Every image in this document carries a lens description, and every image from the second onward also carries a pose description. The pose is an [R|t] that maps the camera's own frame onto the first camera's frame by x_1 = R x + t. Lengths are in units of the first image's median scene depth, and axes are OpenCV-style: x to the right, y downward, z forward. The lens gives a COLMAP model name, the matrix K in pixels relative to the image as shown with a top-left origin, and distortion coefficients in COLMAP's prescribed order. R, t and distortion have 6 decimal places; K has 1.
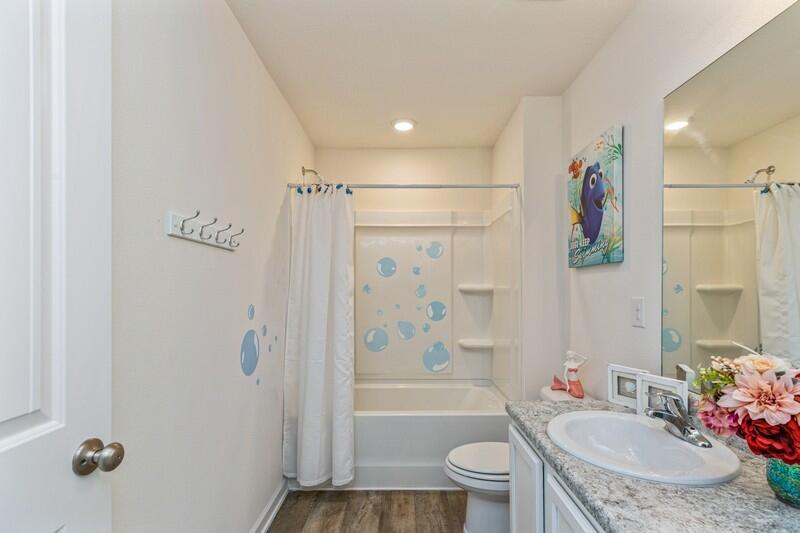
lens RADIAL K [[361.9, 0, 401.8], [0, 361.9, 292.1], [0, 0, 1]] dist [0.001190, -0.000094]
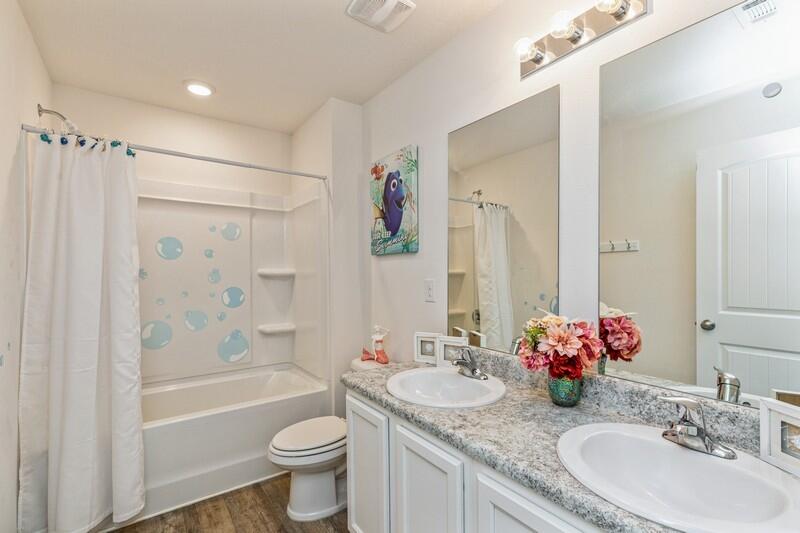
lens RADIAL K [[356.7, 0, 397.8], [0, 356.7, 277.0], [0, 0, 1]] dist [0.001957, -0.000232]
pose [[0.812772, -0.008816, 0.582516, -0.136456], [0.007973, 0.999960, 0.004009, -0.000106], [-0.582528, 0.001386, 0.812810, 0.009586]]
